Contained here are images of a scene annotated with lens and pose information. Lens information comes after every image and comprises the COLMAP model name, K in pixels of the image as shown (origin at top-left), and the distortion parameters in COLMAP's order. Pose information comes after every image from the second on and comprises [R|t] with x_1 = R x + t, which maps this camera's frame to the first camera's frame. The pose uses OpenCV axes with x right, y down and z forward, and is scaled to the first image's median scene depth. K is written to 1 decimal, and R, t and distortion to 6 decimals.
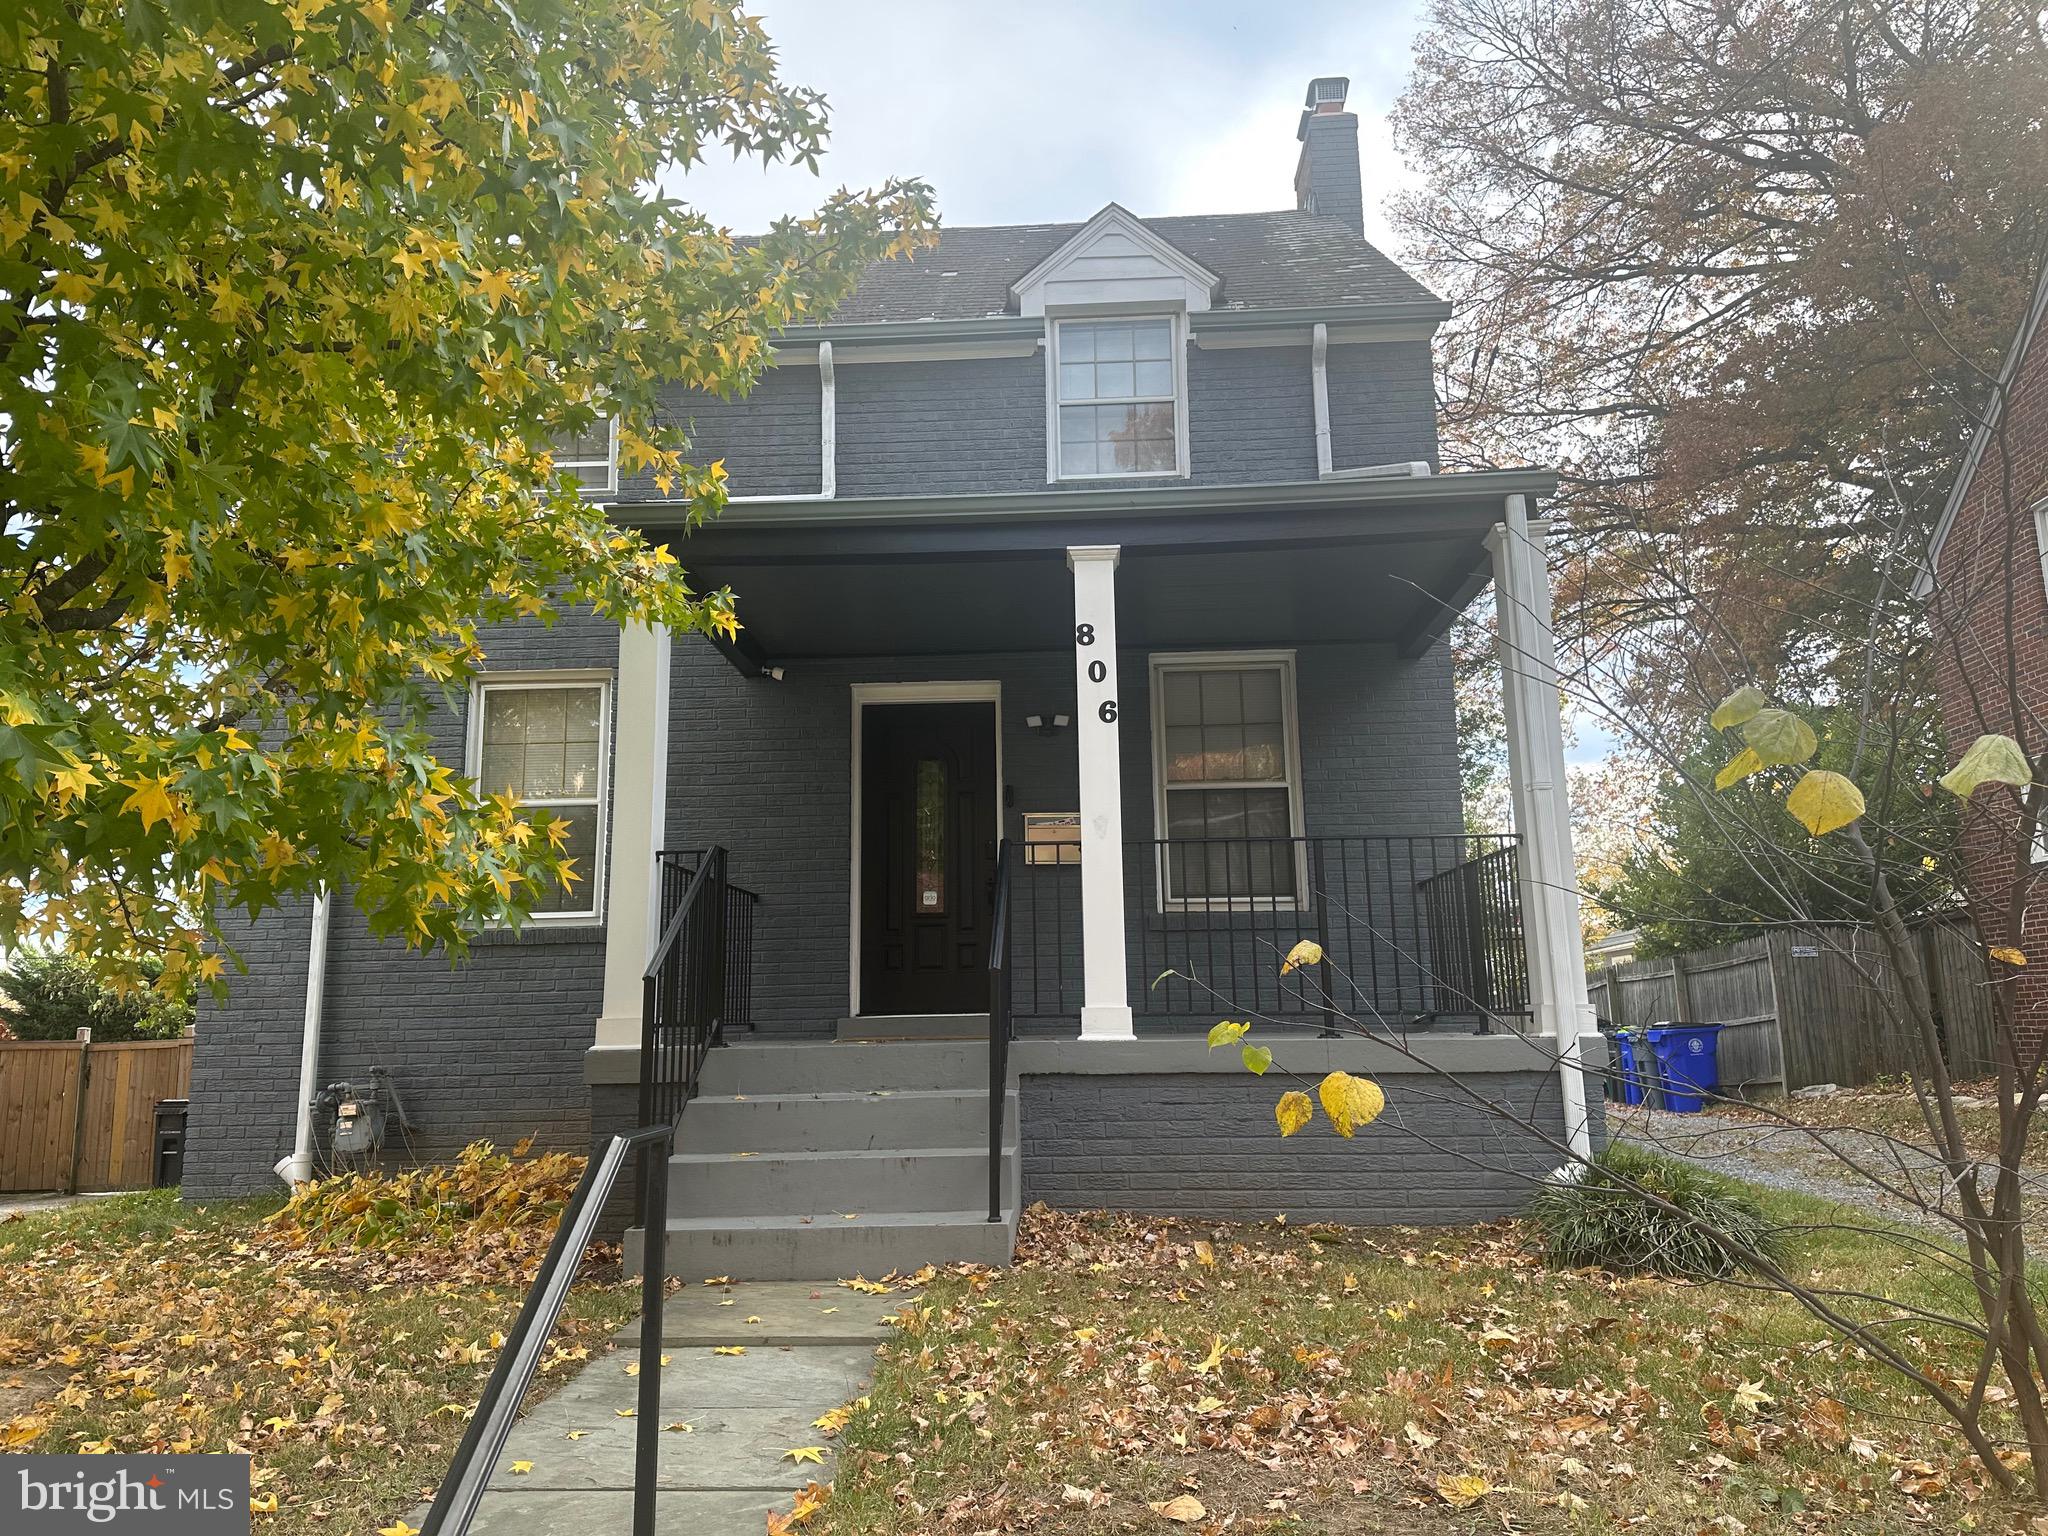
lens RADIAL K [[1433.6, 0, 1015.7], [0, 1433.6, 765.3], [0, 0, 1]] dist [0.120972, -0.181627]
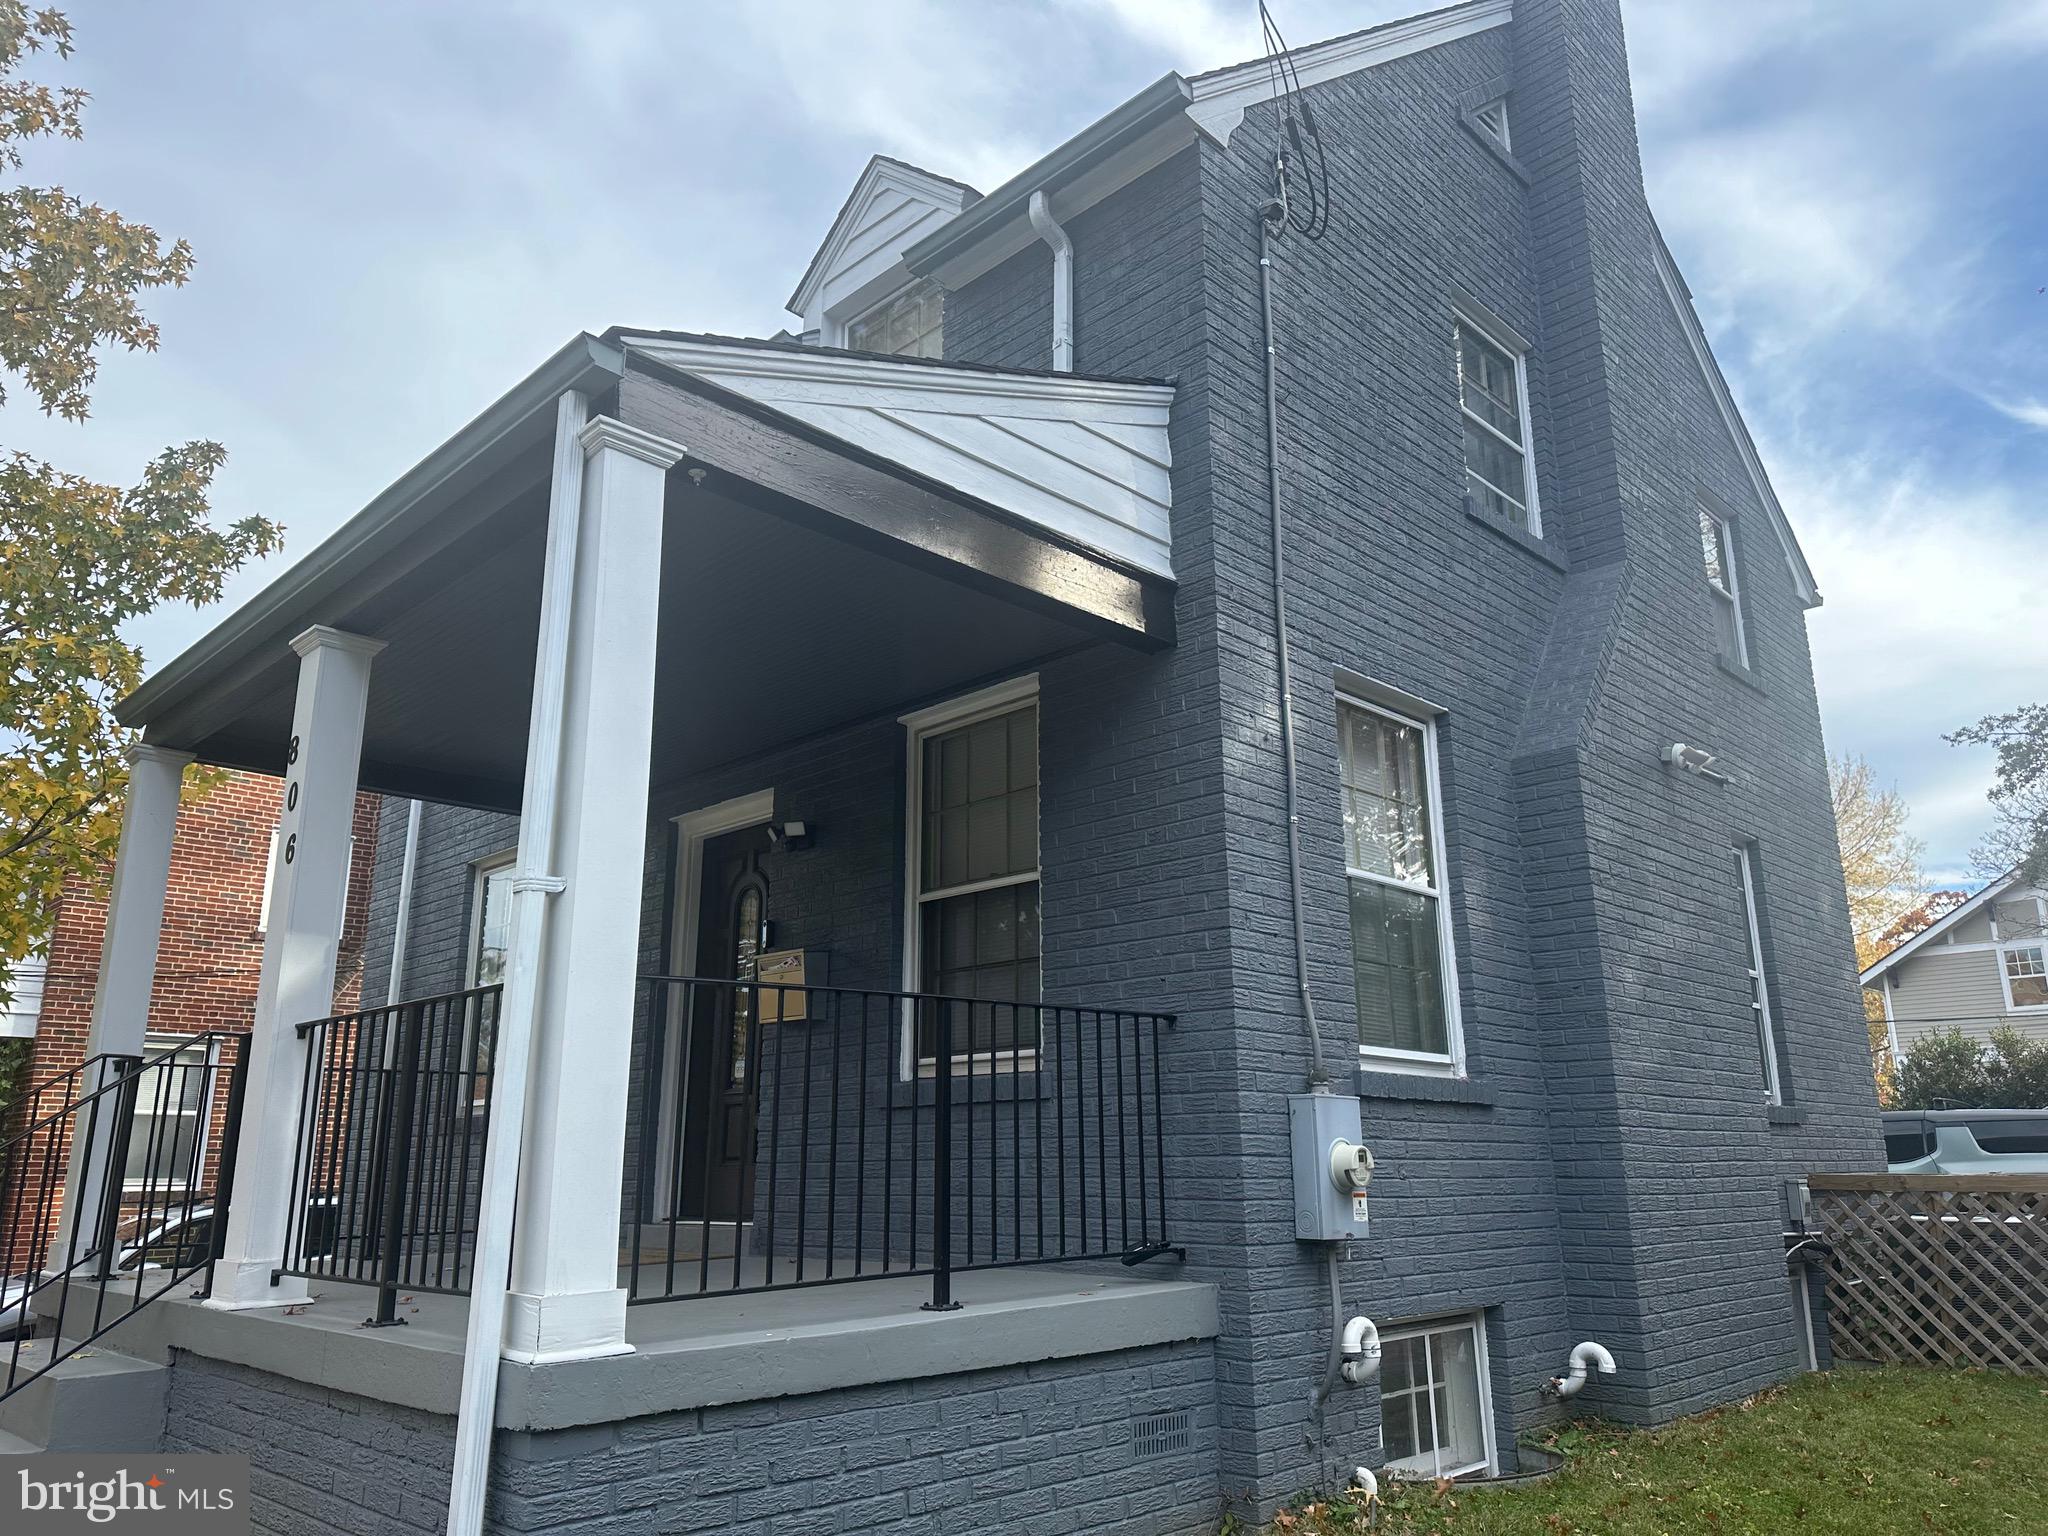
lens RADIAL K [[1433.6, 0, 1015.7], [0, 1433.6, 765.3], [0, 0, 1]] dist [0.120972, -0.181627]
pose [[0.728525, -0.169361, -0.663753, 0.622710], [0.125697, 0.985554, -0.113507, 0.037098], [0.673388, -0.000739, 0.739288, 0.498904]]
